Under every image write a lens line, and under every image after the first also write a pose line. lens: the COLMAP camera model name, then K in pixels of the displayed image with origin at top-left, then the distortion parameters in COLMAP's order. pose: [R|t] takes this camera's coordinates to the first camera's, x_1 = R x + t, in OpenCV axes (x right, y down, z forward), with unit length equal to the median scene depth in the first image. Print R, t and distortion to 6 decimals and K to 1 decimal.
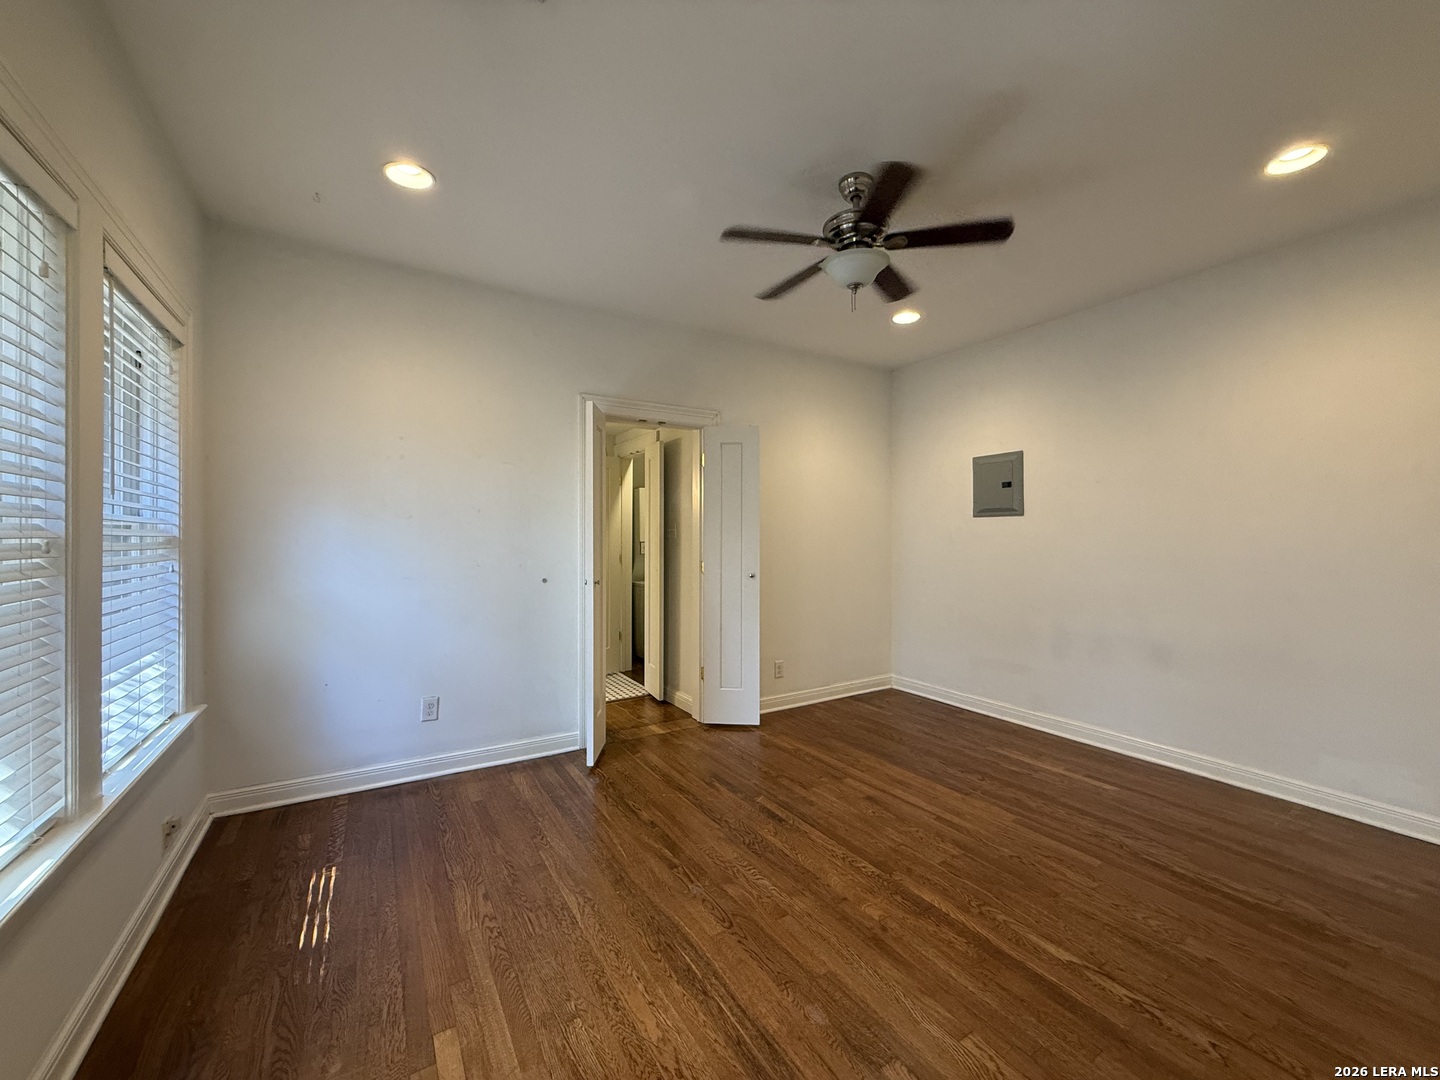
lens RADIAL K [[574.0, 0, 713.1], [0, 574.0, 536.6], [0, 0, 1]] dist [-0.001379, 0.000254]
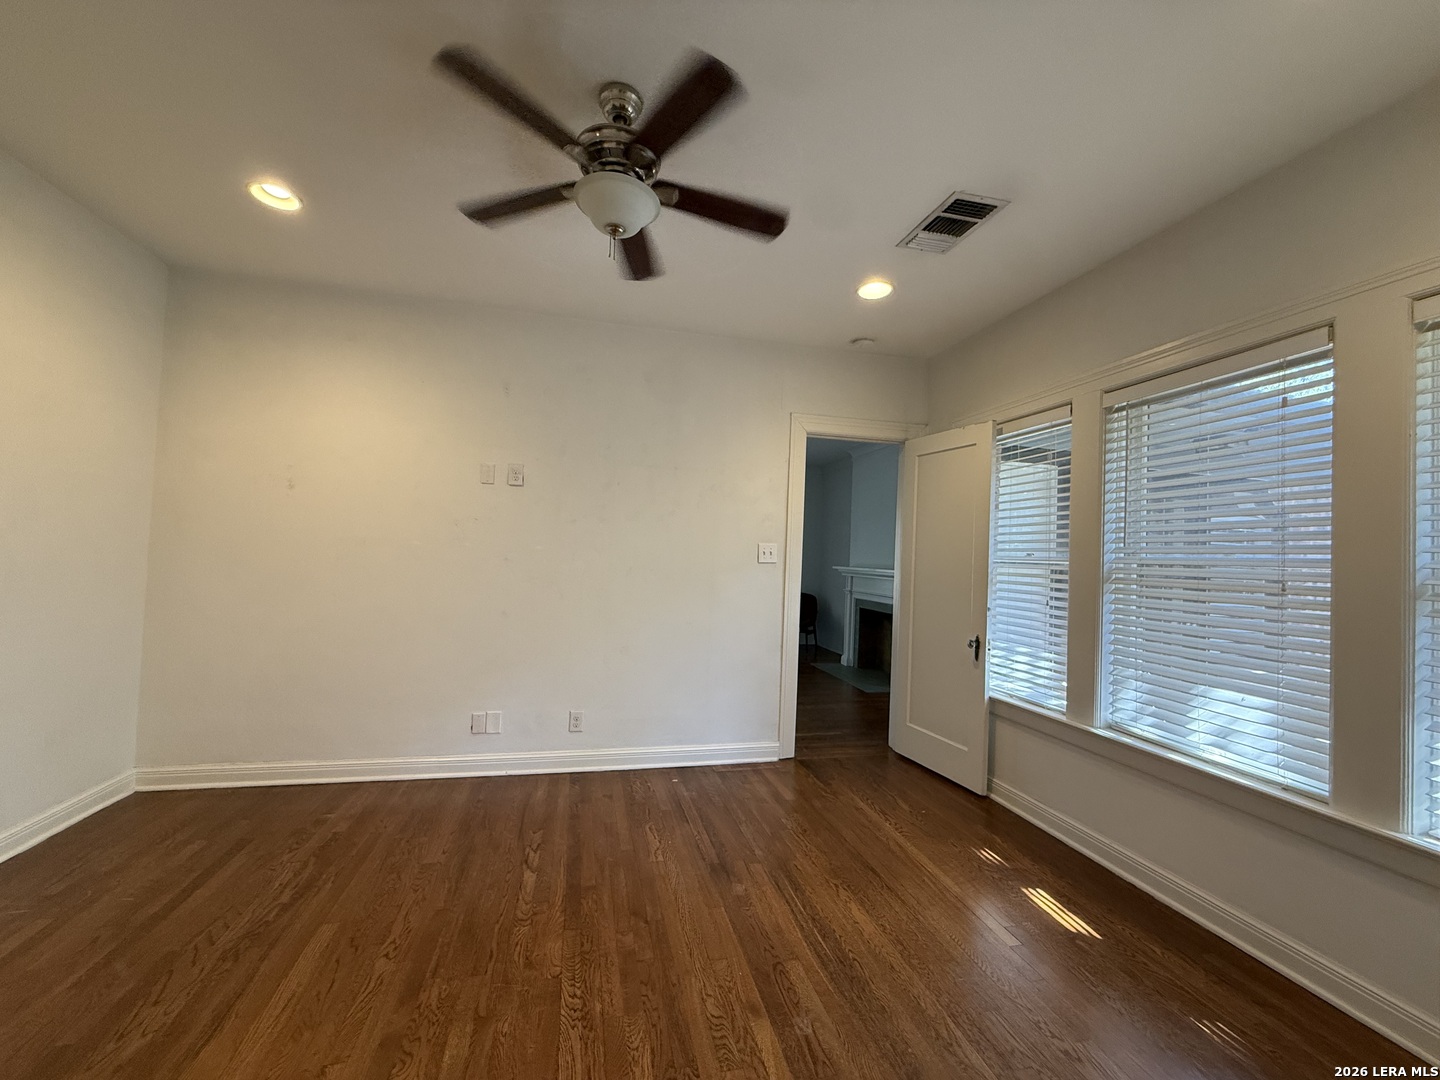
lens RADIAL K [[574.0, 0, 712.4], [0, 574.0, 539.2], [0, 0, 1]] dist [-0.001379, 0.000254]
pose [[-0.950776, -0.028712, 0.308545, -0.121733], [-0.037652, 0.999025, -0.023057, -0.009640], [-0.307582, -0.033539, -0.950930, 1.649985]]
